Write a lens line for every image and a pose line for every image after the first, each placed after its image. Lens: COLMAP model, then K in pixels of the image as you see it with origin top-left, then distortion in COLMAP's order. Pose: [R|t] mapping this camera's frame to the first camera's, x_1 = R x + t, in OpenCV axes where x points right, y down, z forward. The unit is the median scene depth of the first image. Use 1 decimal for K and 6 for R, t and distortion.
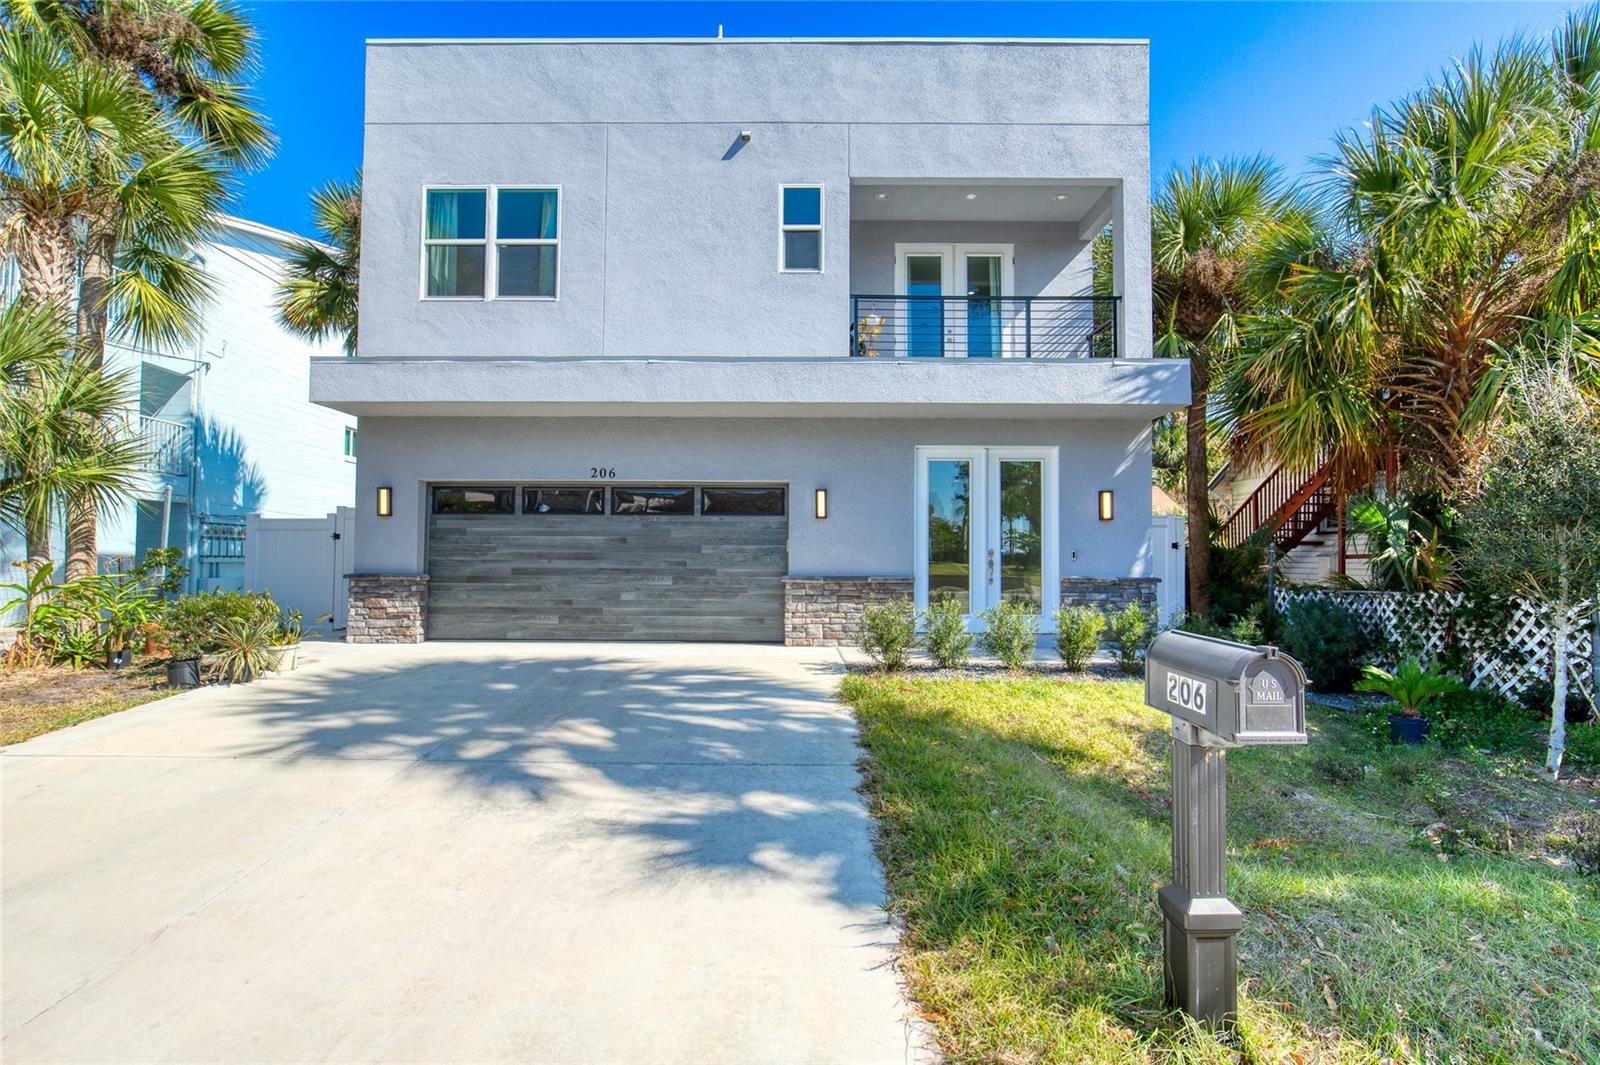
lens RADIAL K [[740.8, 0, 793.7], [0, 740.8, 528.9], [0, 0, 1]] dist [-0.023158, 0.006729]
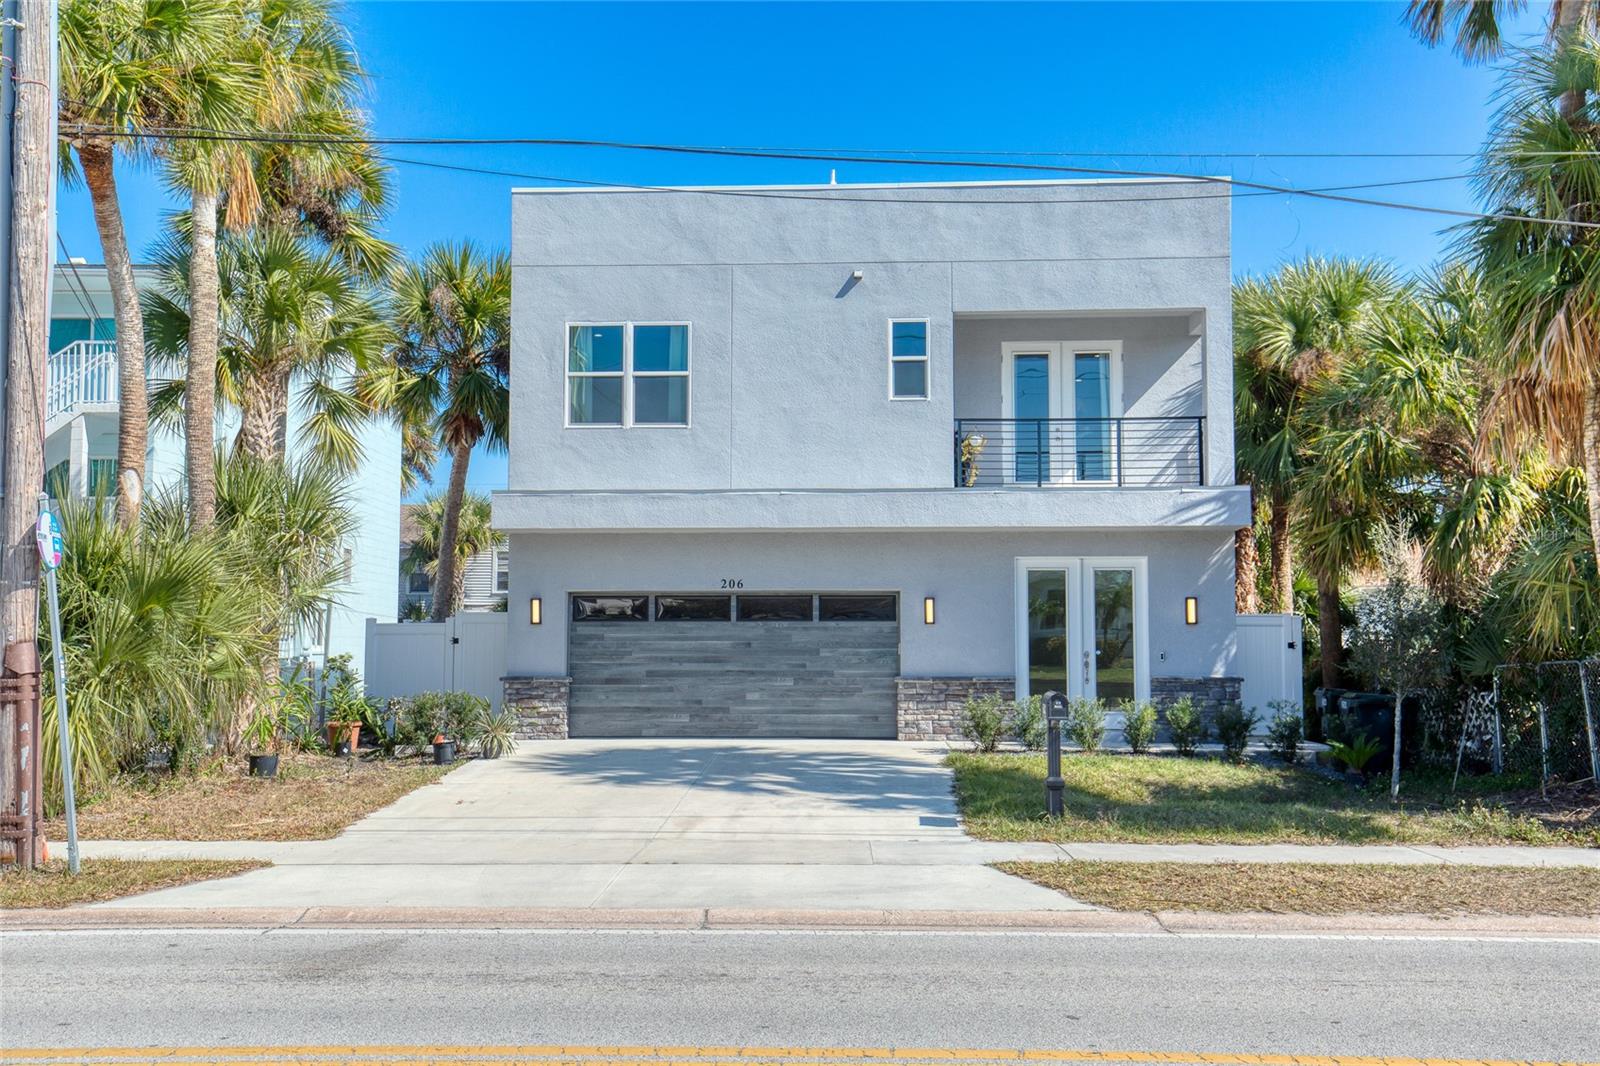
lens RADIAL K [[1547.2, 0, 825.3], [0, 1547.2, 495.0], [0, 0, 1]] dist [0.025088, 0.000000]
pose [[0.999387, -0.007918, -0.034097, -0.037541], [0.005908, 0.998261, -0.058646, -0.070516], [0.034502, 0.058409, 0.997696, -1.291020]]
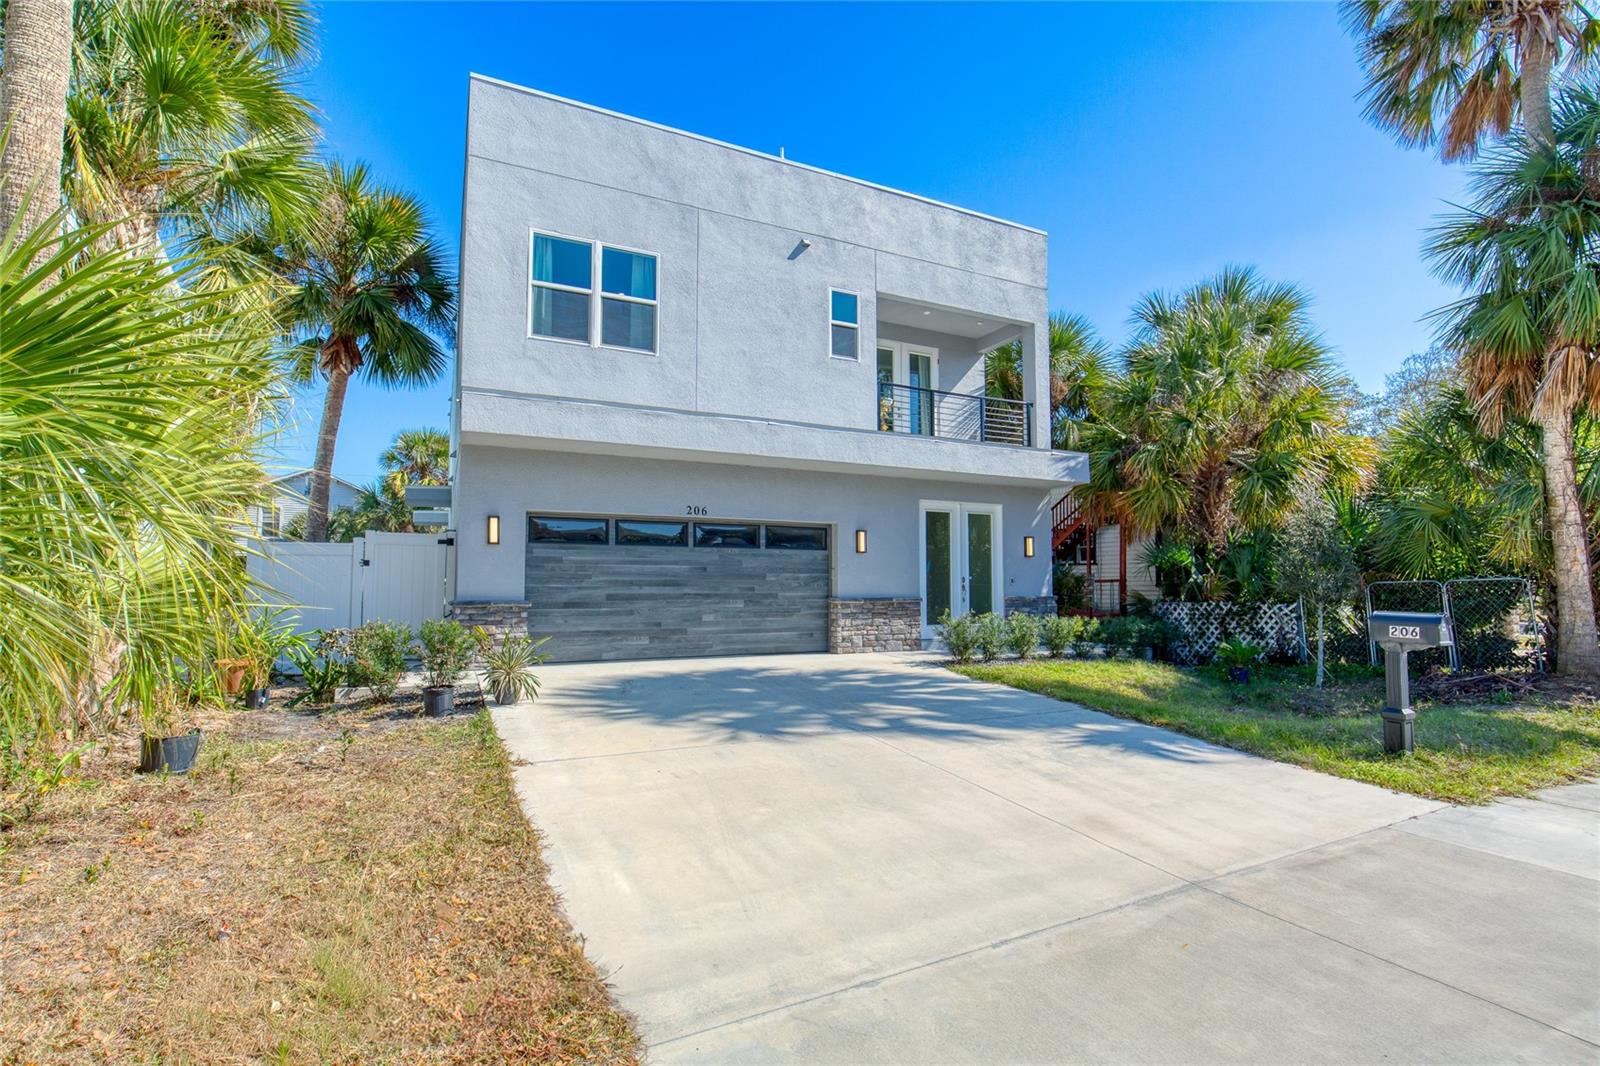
lens RADIAL K [[740.8, 0, 803.4], [0, 740.8, 537.7], [0, 0, 1]] dist [-0.023158, 0.006729]
pose [[0.894576, 0.024056, 0.446268, -0.611861], [-0.012822, 0.999521, -0.028175, -0.003049], [-0.446731, 0.019483, 0.894456, -0.102223]]
